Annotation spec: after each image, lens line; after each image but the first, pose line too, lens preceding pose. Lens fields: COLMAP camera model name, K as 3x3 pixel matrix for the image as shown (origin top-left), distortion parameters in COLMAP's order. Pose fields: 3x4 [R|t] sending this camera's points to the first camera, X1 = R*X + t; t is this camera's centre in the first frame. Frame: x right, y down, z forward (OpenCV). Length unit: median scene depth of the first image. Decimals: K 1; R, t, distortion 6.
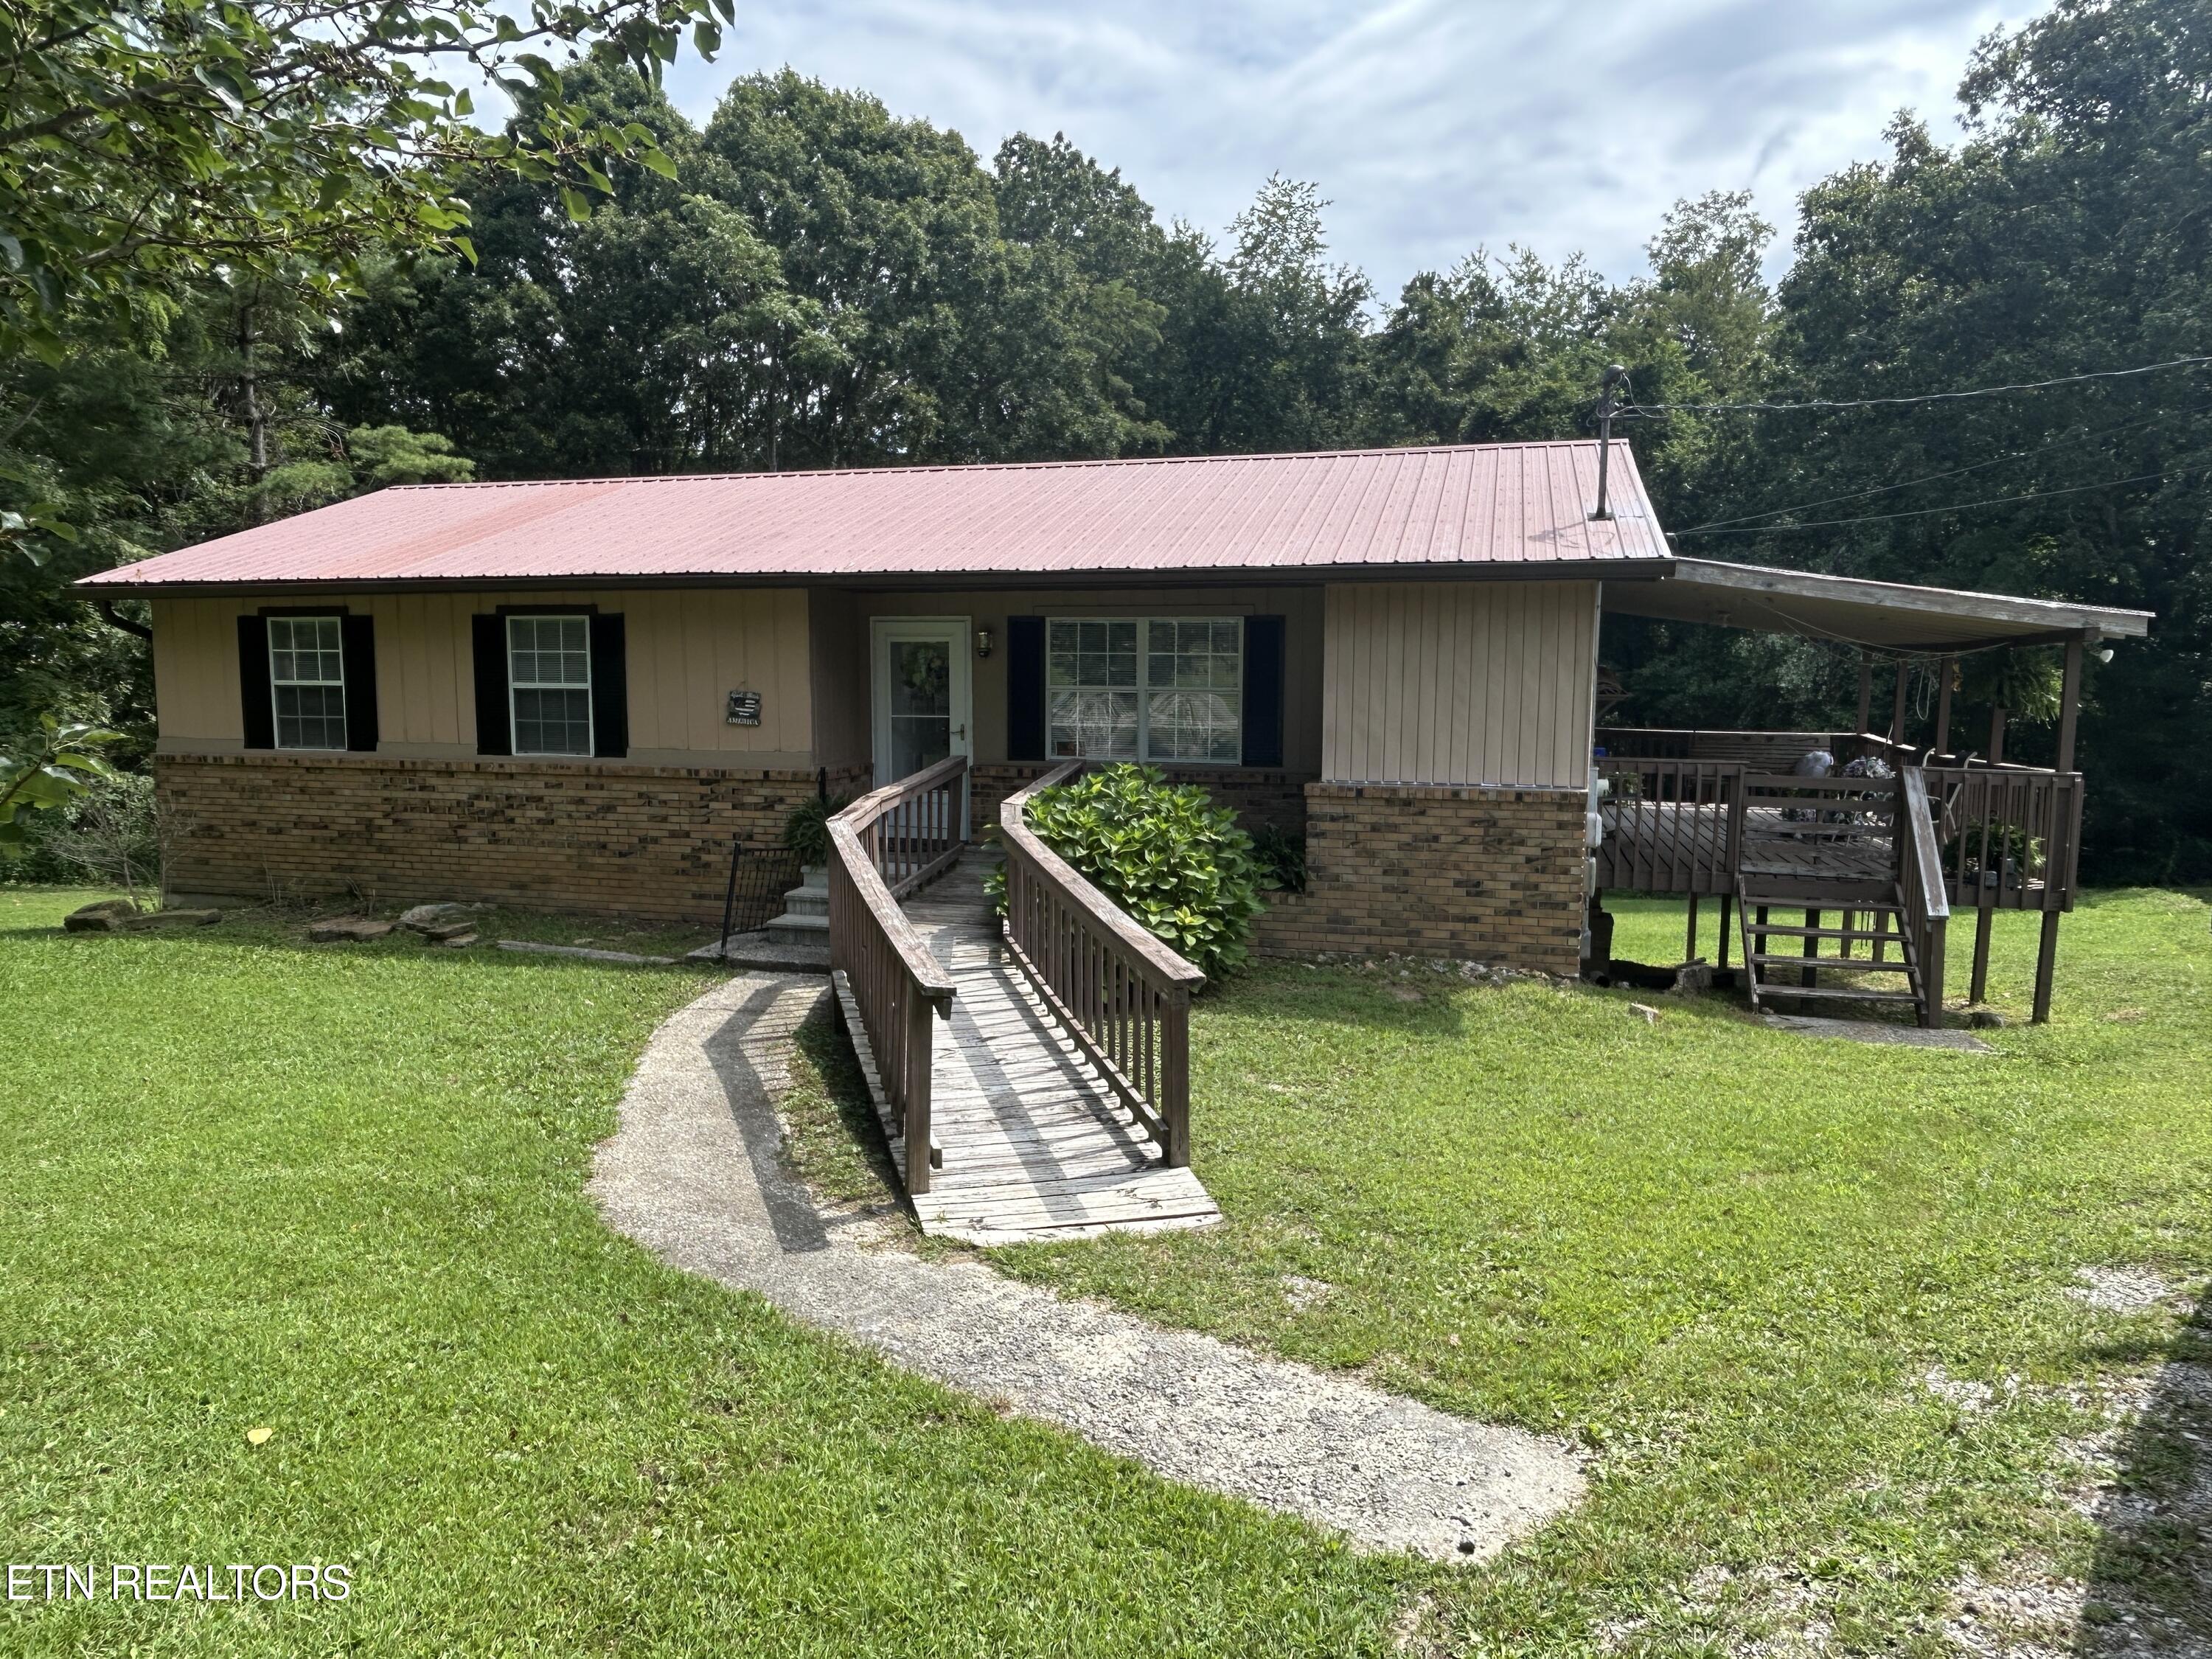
lens RADIAL K [[1439.8, 0, 1106.0], [0, 1439.8, 829.5], [0, 0, 1]] dist [0.000724, -0.000224]
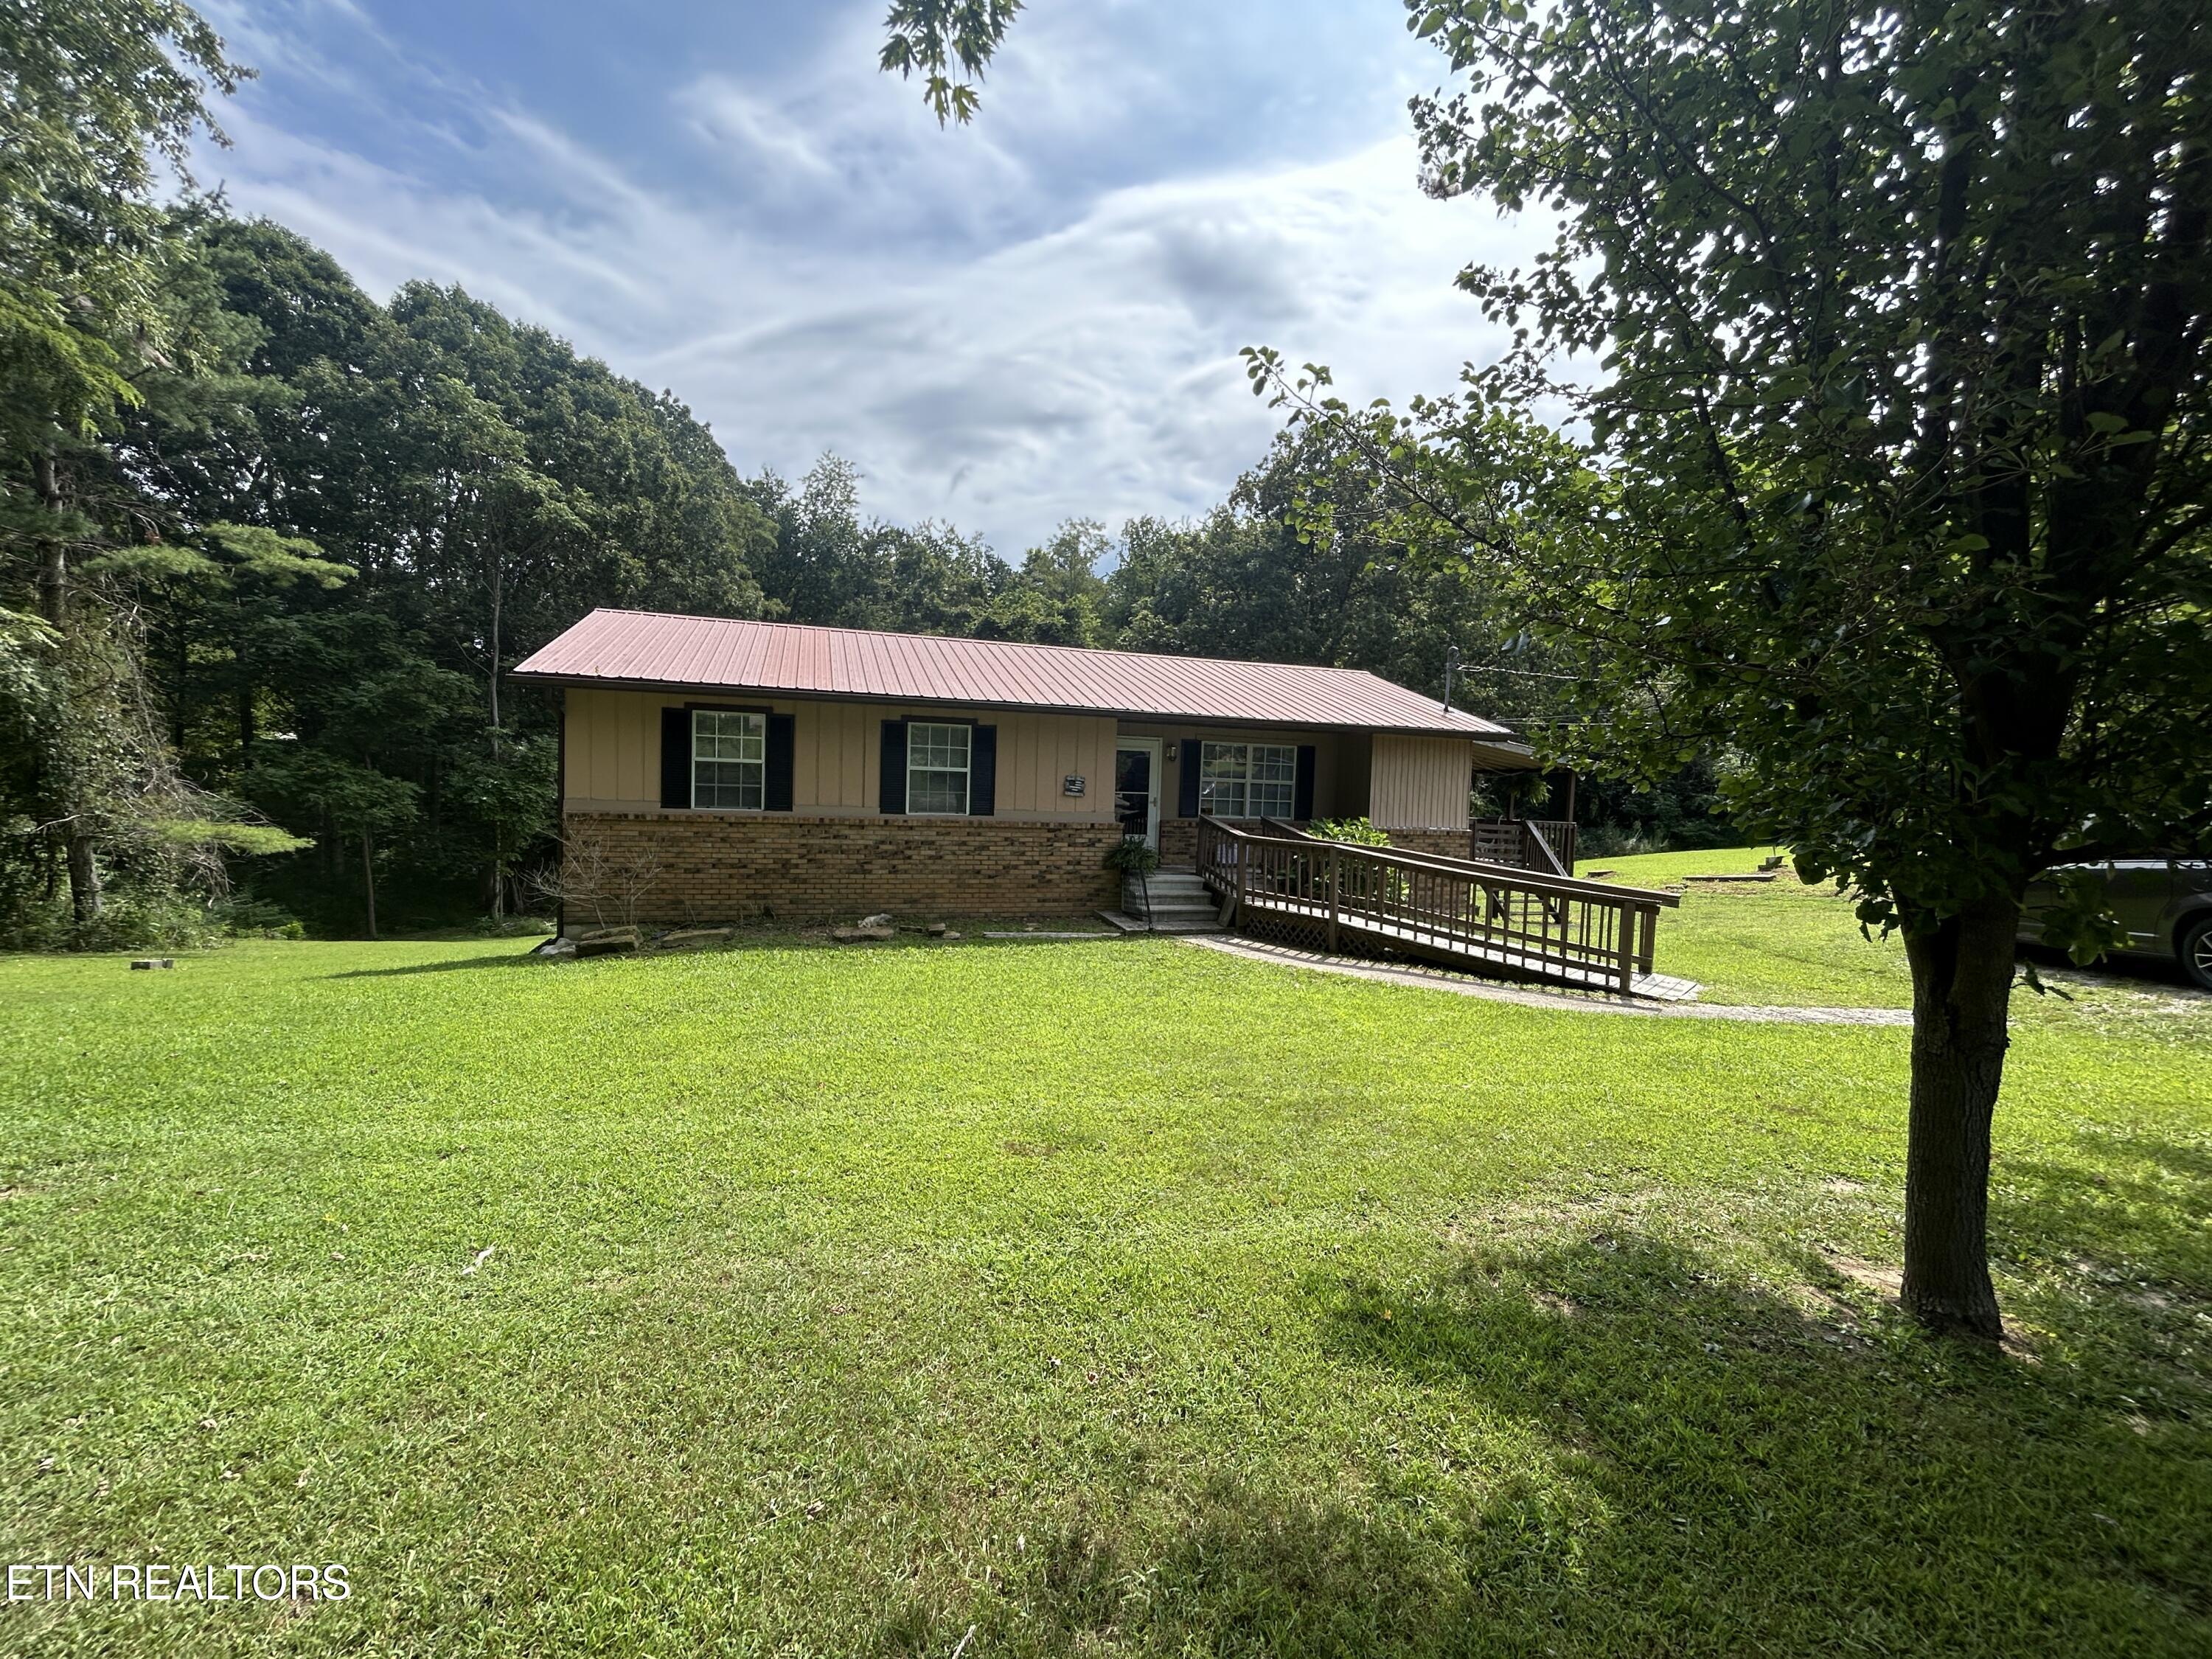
lens RADIAL K [[912.3, 0, 1116.4], [0, 912.3, 824.8], [0, 0, 1]] dist [0.000695, -0.000121]
pose [[0.827522, -0.002196, 0.561428, -0.877405], [0.030206, 0.998718, -0.040616, 0.005601], [-0.560620, 0.050569, 0.826528, 0.104712]]
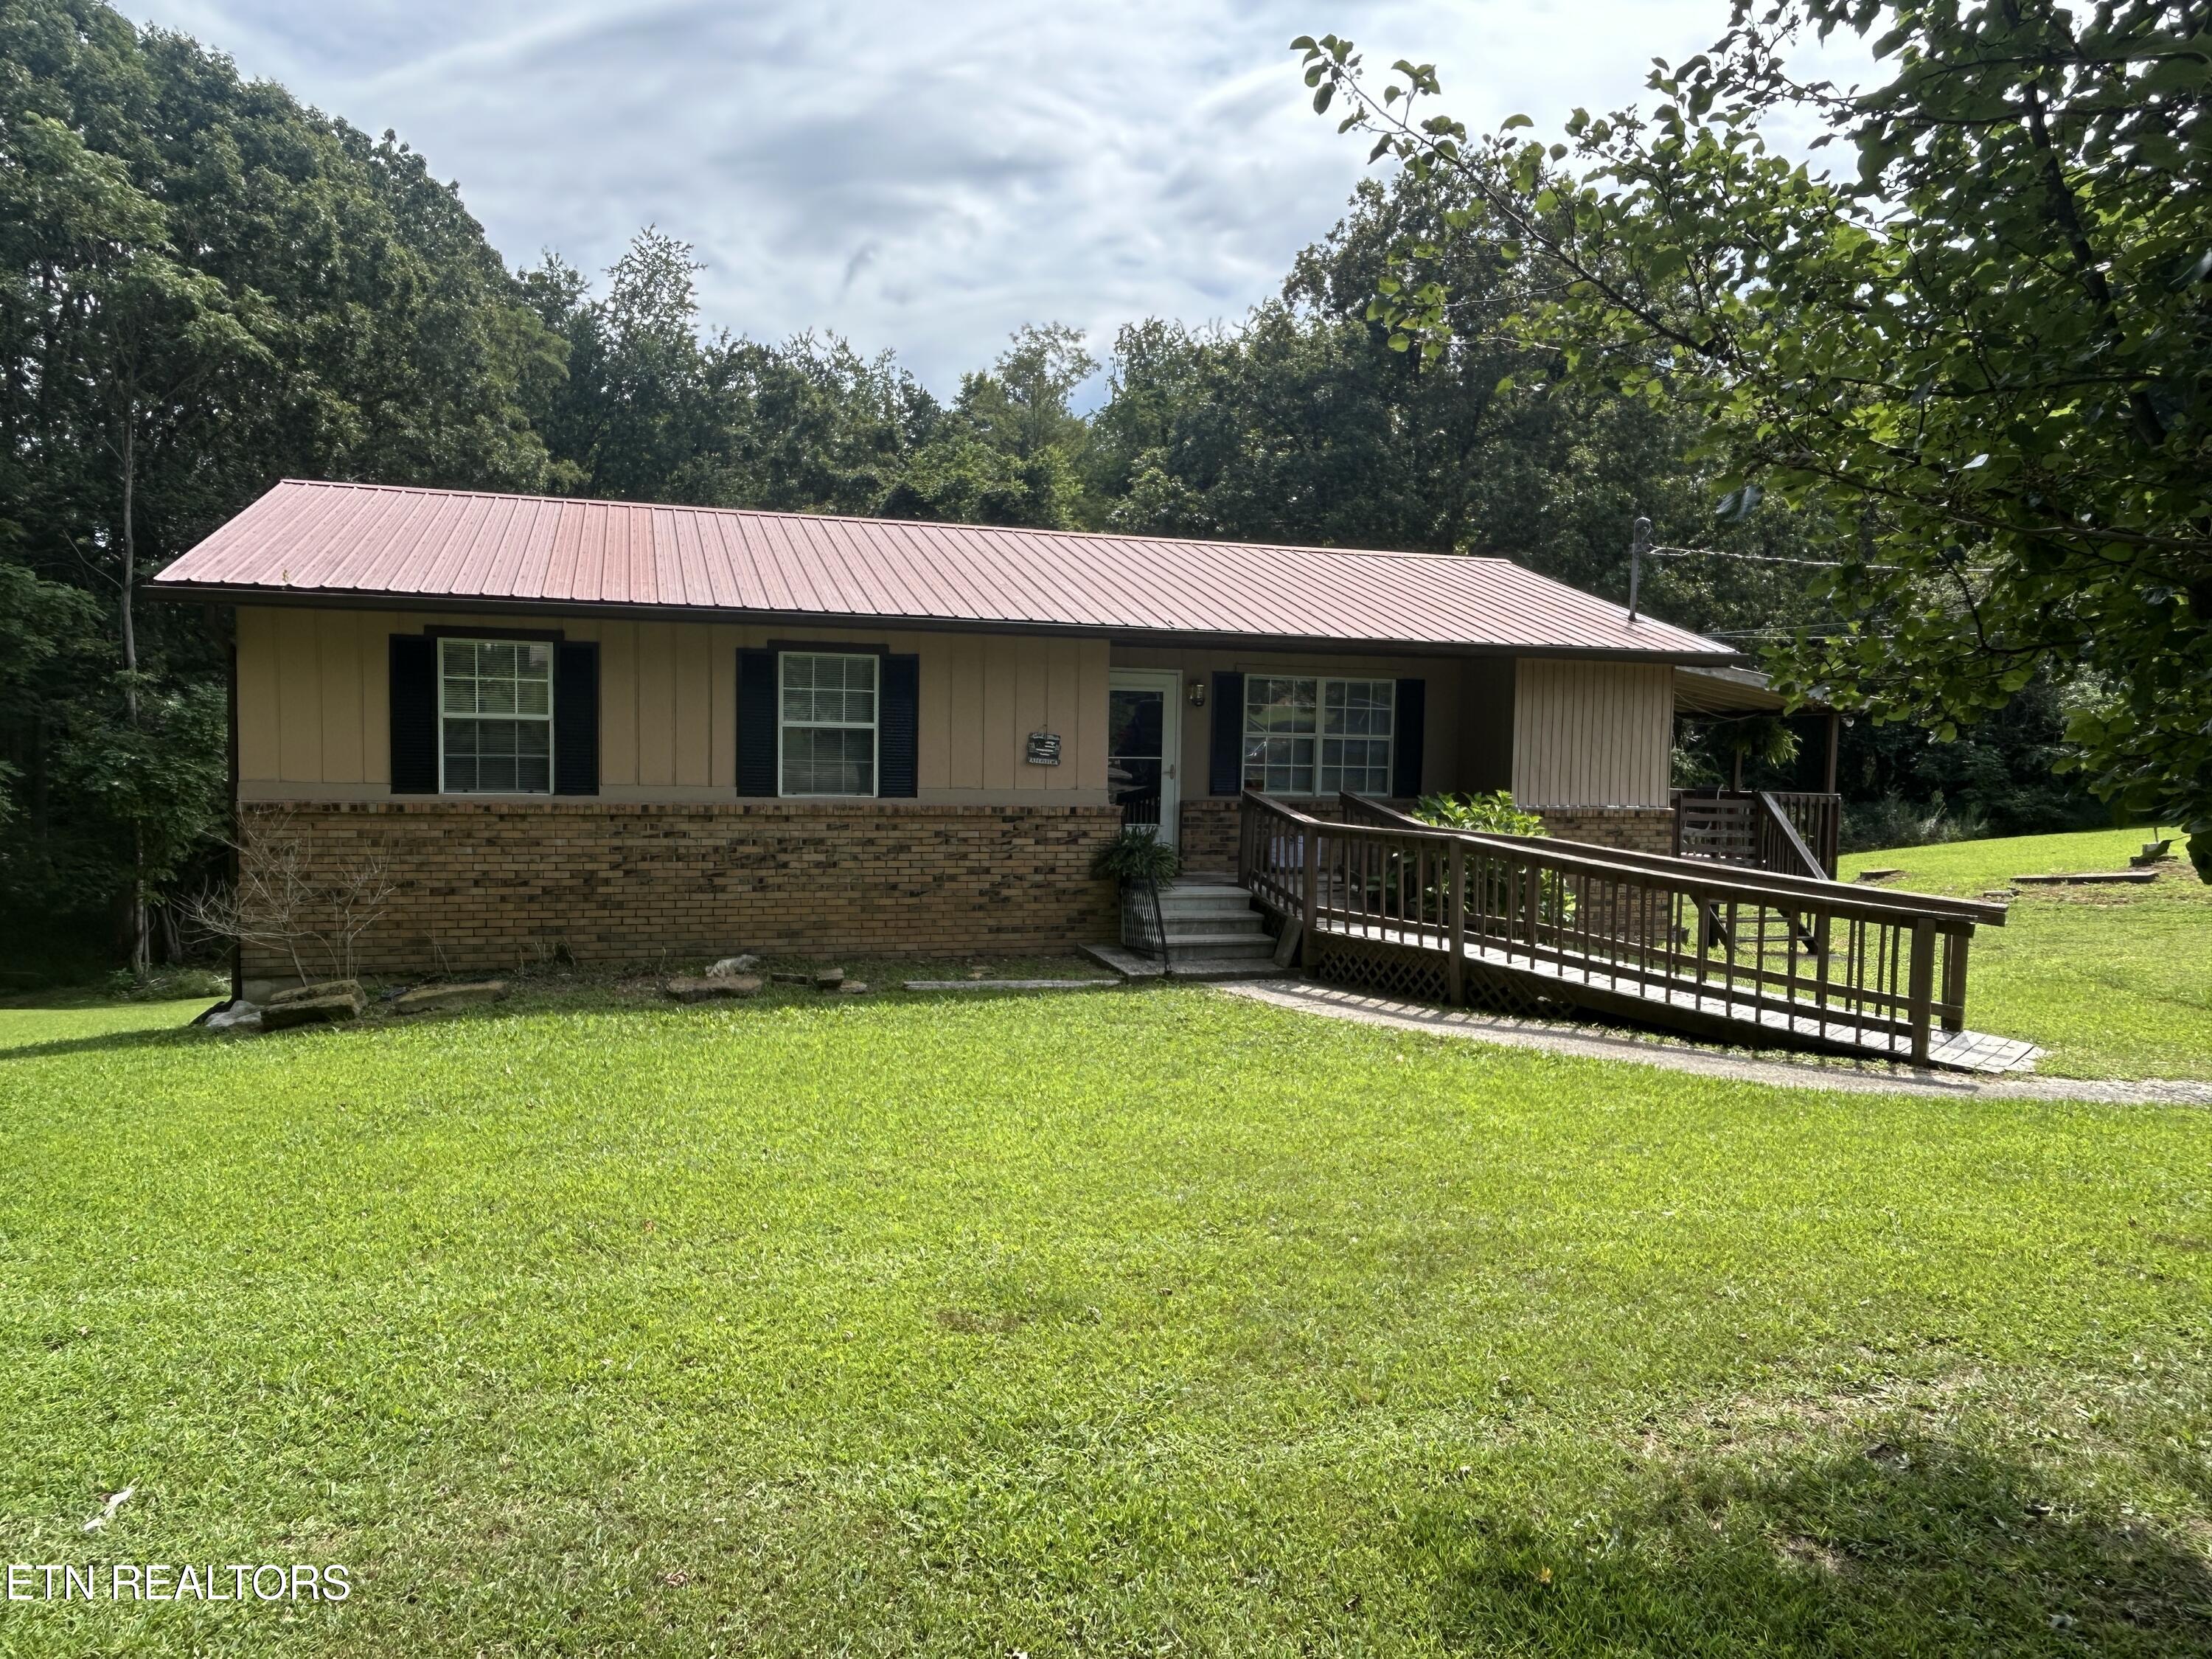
lens RADIAL K [[1439.8, 0, 1106.0], [0, 1439.8, 829.5], [0, 0, 1]] dist [0.000724, -0.000224]
pose [[0.830263, -0.022895, 0.556902, -0.874316], [0.045729, 0.998586, -0.027122, 0.006405], [-0.555493, 0.047985, 0.830135, 0.106033]]
